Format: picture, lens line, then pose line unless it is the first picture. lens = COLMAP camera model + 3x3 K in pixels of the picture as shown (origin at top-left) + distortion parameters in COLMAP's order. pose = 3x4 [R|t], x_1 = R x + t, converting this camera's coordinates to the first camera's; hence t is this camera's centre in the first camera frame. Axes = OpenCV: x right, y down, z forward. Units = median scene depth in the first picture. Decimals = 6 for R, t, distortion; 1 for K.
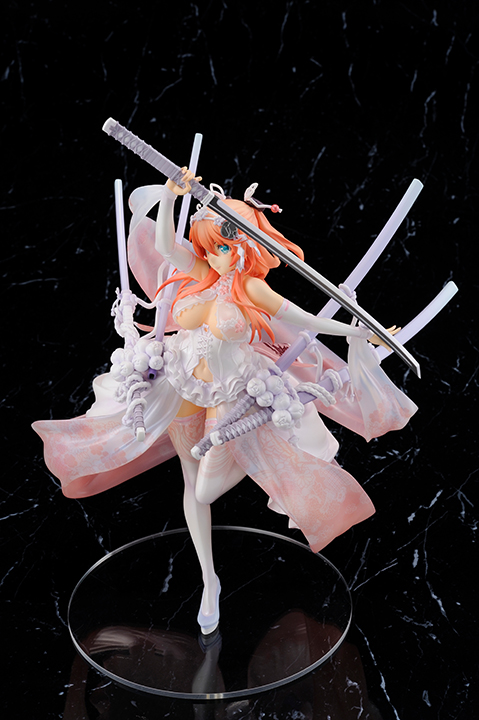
lens RADIAL K [[1261.3, 0, 243.3], [0, 1261.3, 361.4], [0, 0, 1]] dist [0.043831, 0.000000]
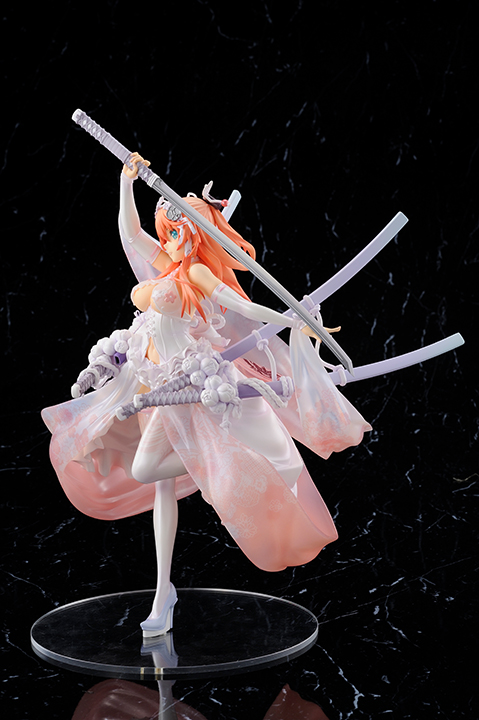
lens RADIAL K [[1261.3, 0, 240.7], [0, 1261.3, 359.0], [0, 0, 1]] dist [0.043831, 0.000000]
pose [[0.999941, 0.005627, 0.009244, 0.013184], [-0.001940, 0.933571, -0.358387, 0.209554], [-0.010646, 0.358348, 0.933527, 0.008126]]
